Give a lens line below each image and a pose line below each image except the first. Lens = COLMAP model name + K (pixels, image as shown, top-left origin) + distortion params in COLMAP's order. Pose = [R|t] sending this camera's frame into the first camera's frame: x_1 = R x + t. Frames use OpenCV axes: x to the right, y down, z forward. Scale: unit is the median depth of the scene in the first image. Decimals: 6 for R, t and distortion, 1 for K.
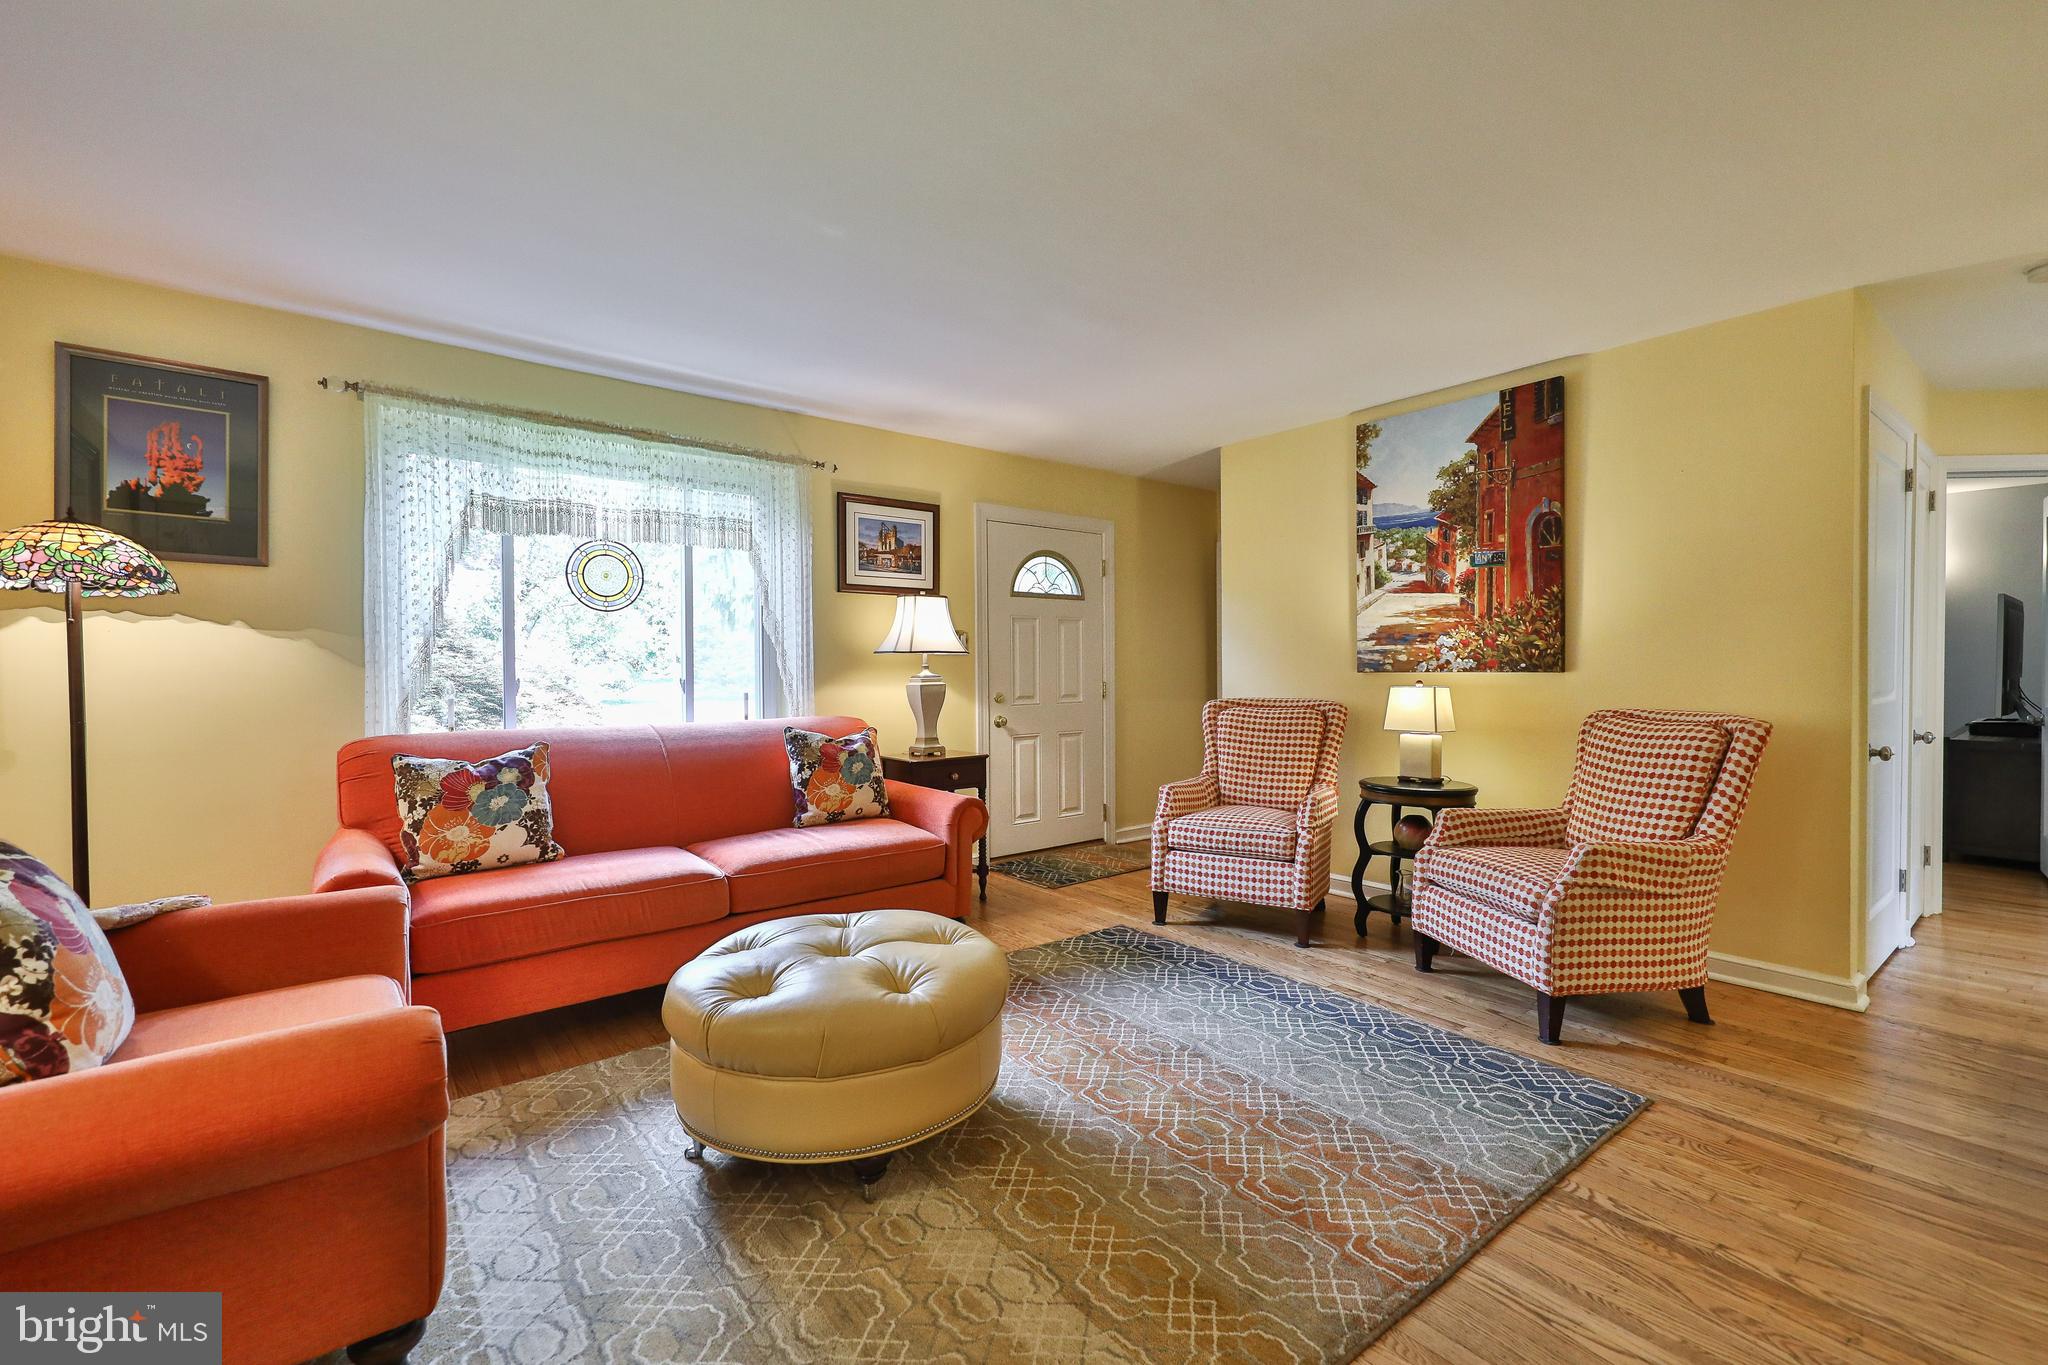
lens RADIAL K [[856.0, 0, 1015.6], [0, 856.0, 670.5], [0, 0, 1]] dist [0.010507, -0.002735]
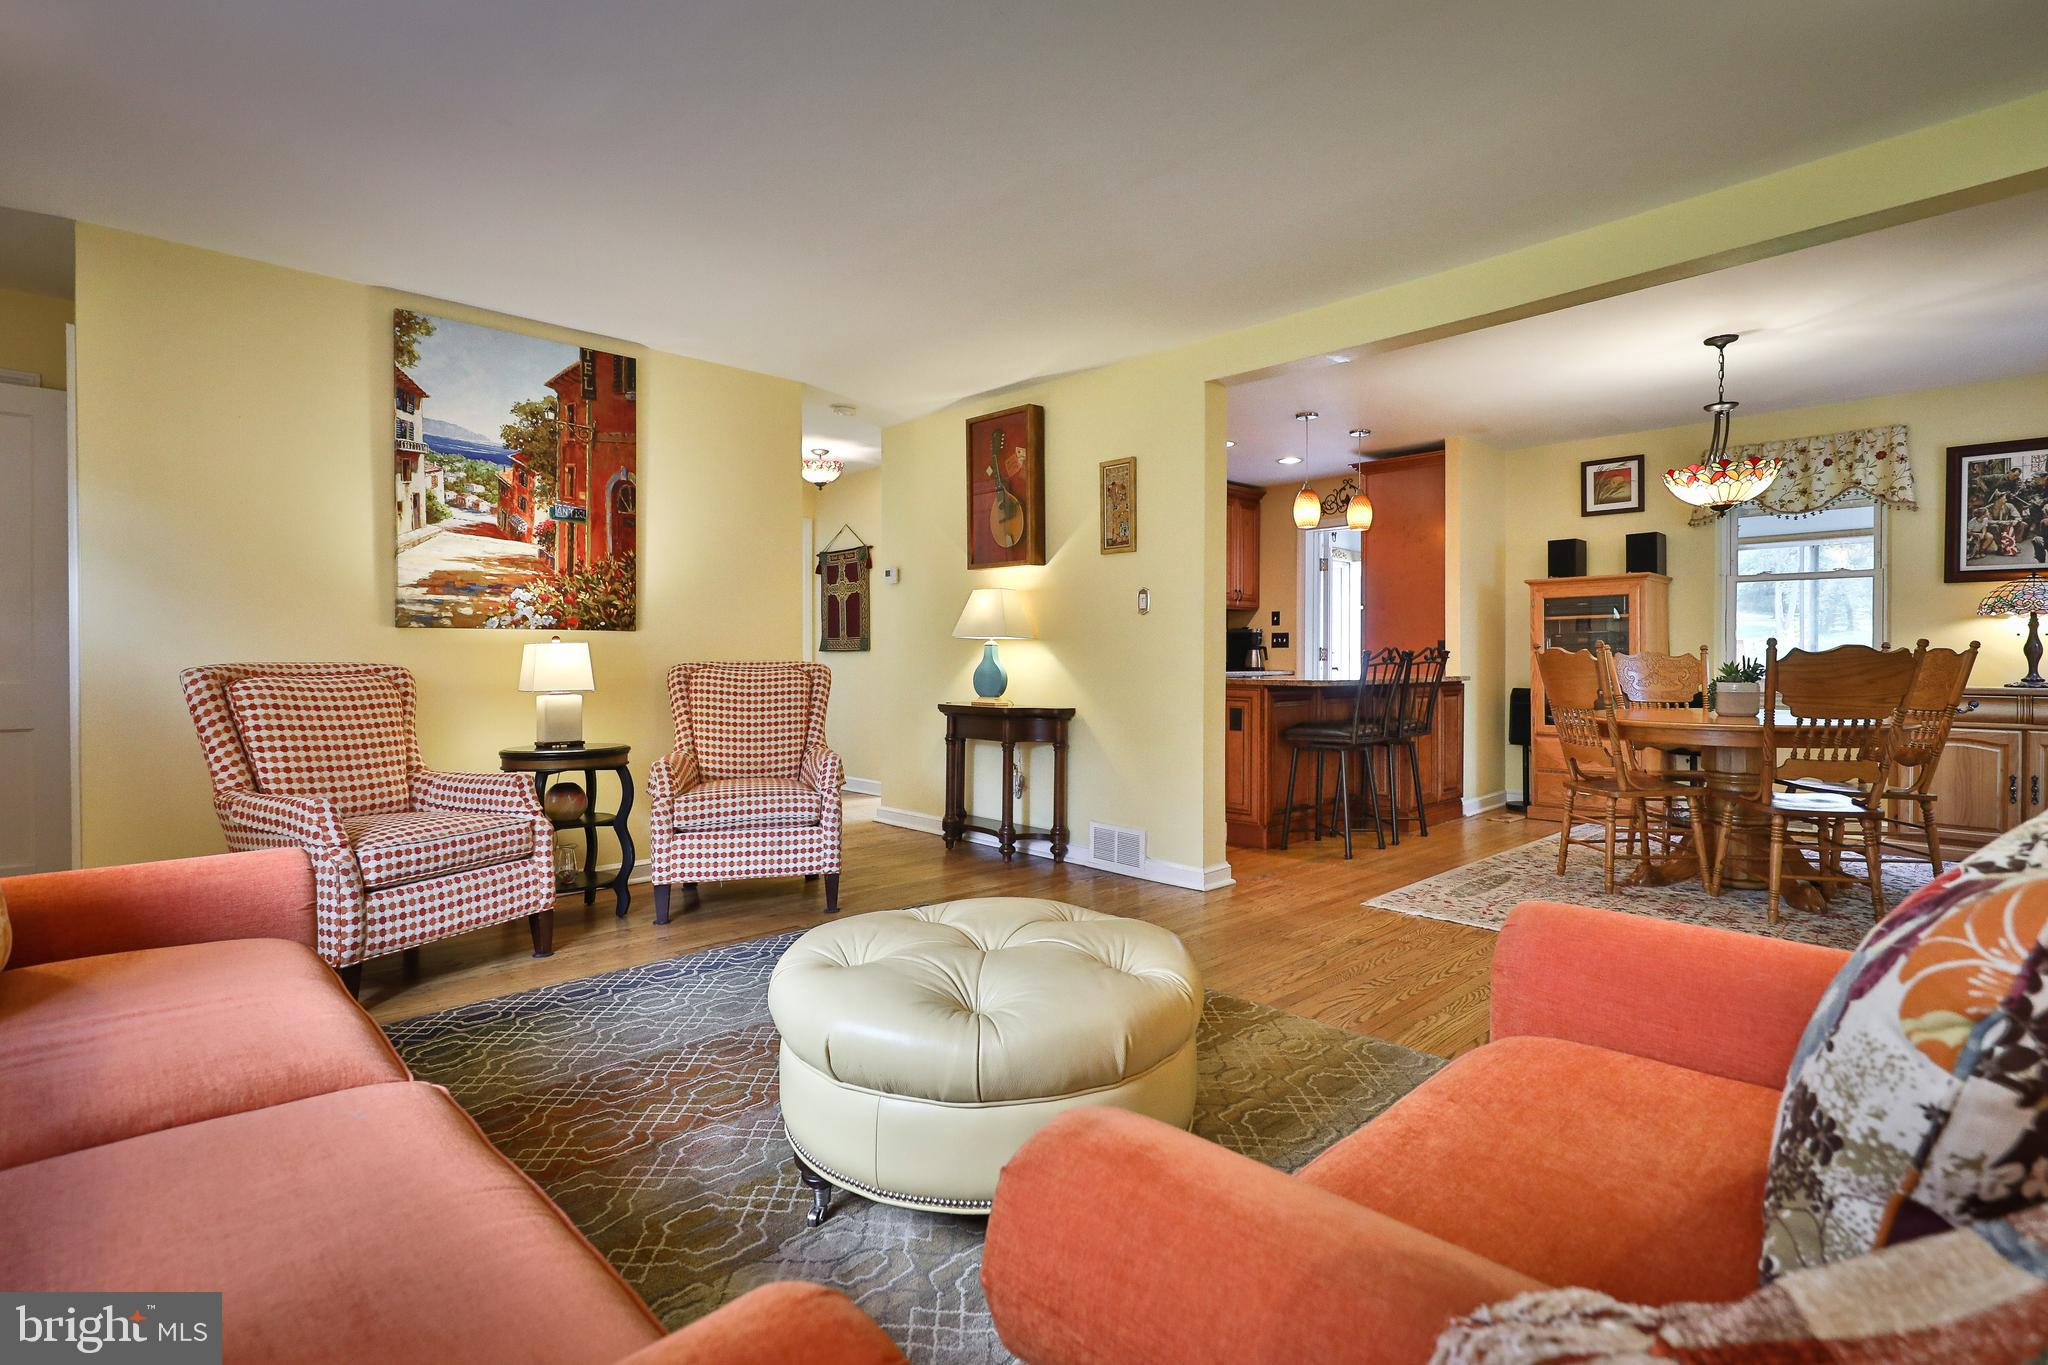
lens RADIAL K [[964.1, 0, 1025.1], [0, 964.1, 655.3], [0, 0, 1]] dist [0.017423, -0.008368]
pose [[-0.086060, 0.002884, 0.996286, -0.614642], [0.004042, 0.999989, -0.002546, 0.037732], [-0.996282, 0.003808, -0.086071, 0.602056]]
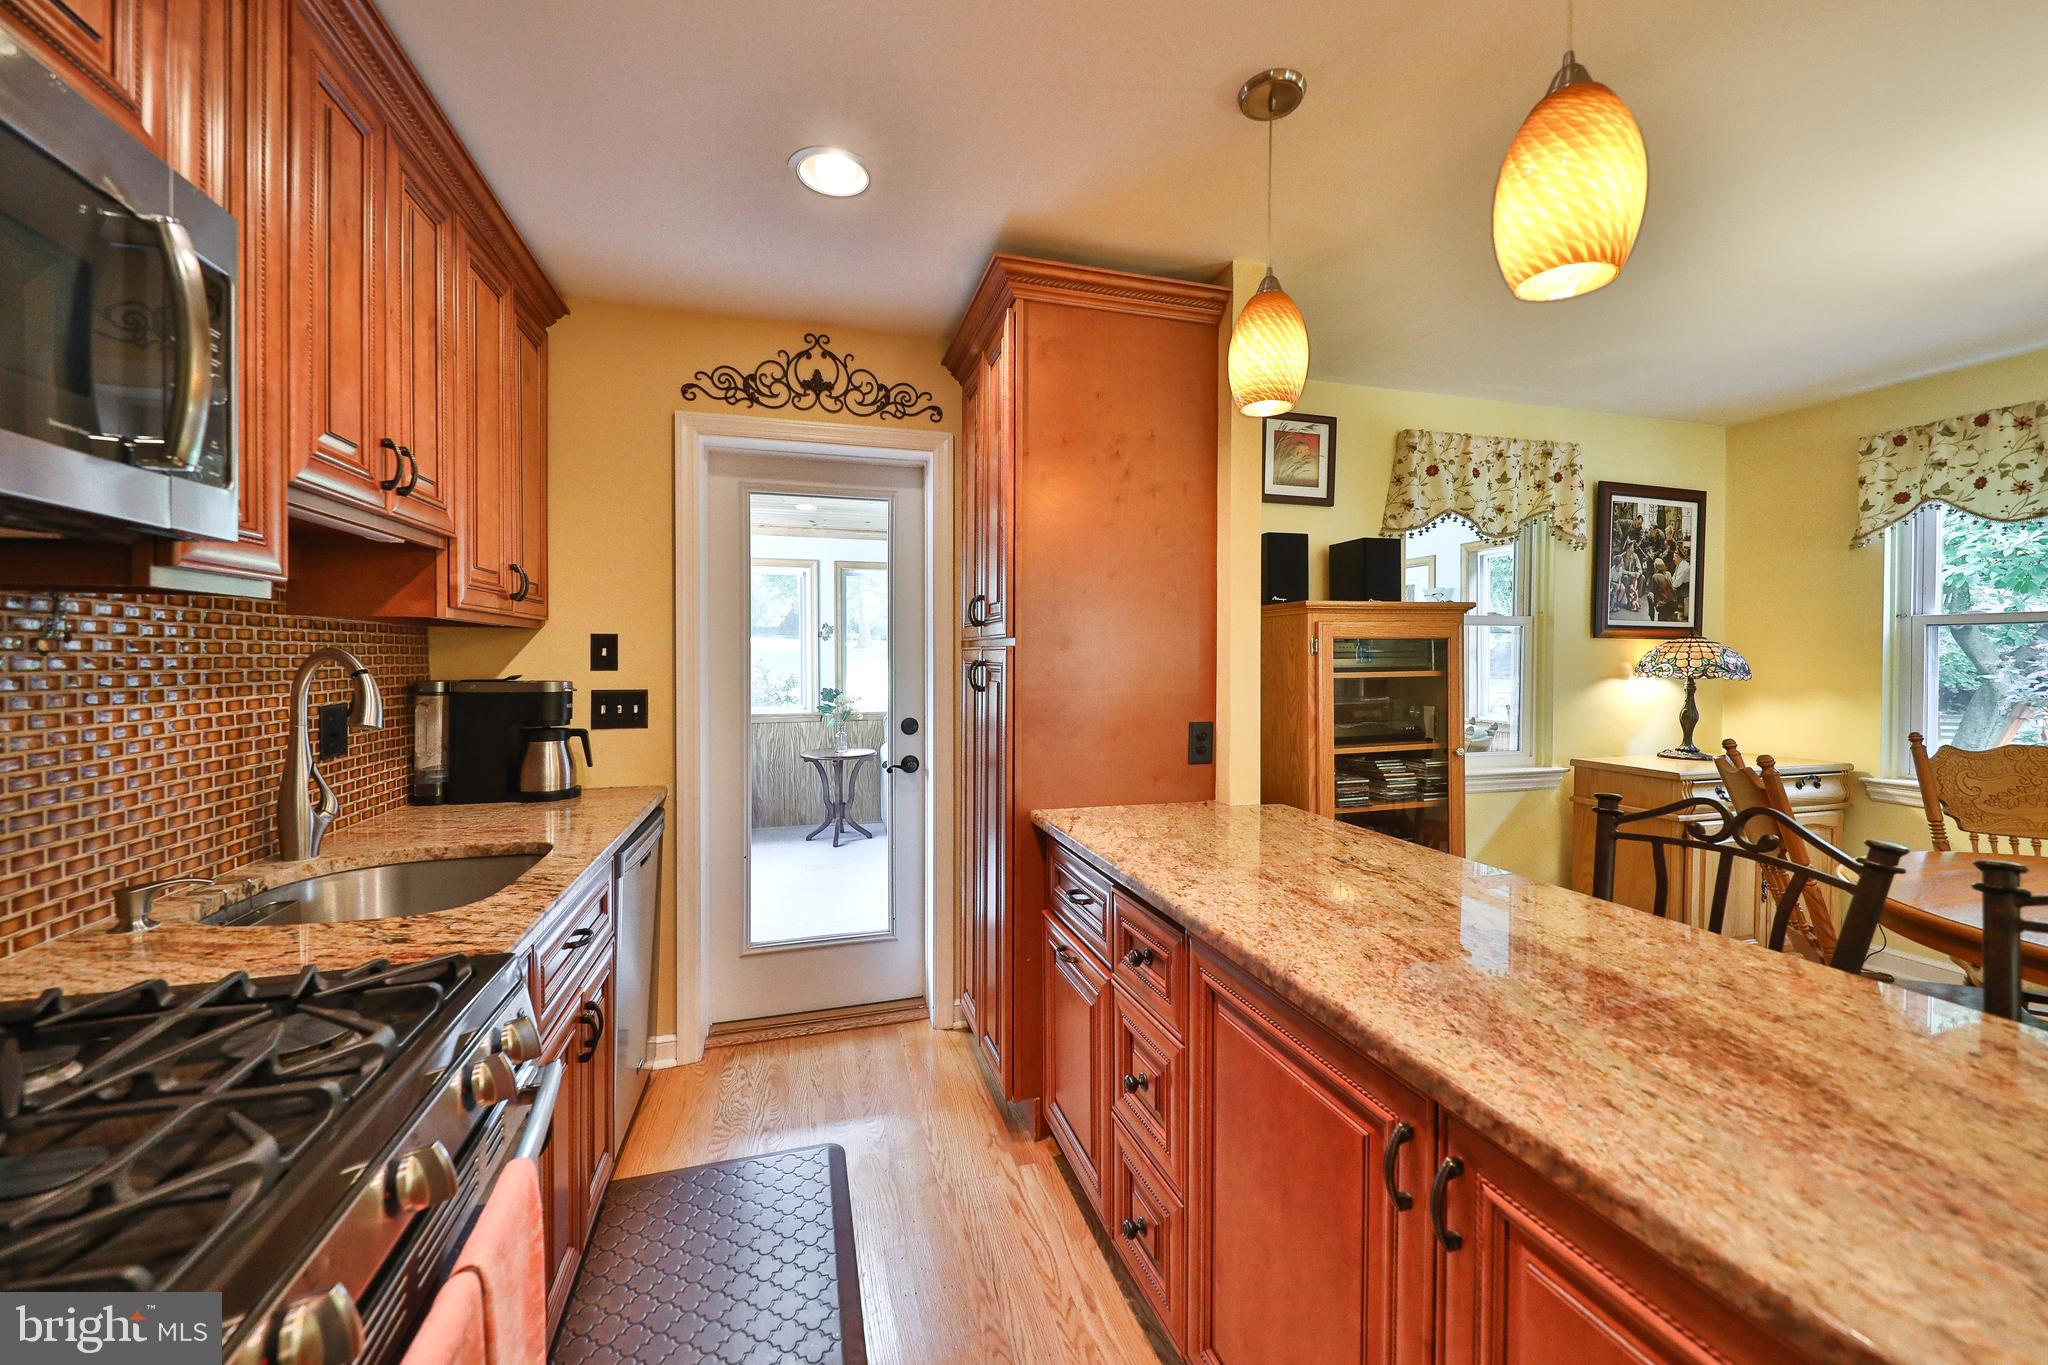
lens RADIAL K [[776.7, 0, 1009.2], [0, 776.7, 657.6], [0, 0, 1]] dist [0.010138, 0.000189]
pose [[-0.926313, 0.001231, 0.376753, 0.972843], [0.004184, 0.999967, 0.007019, -0.050071], [-0.376732, 0.008078, -0.926287, 0.334176]]
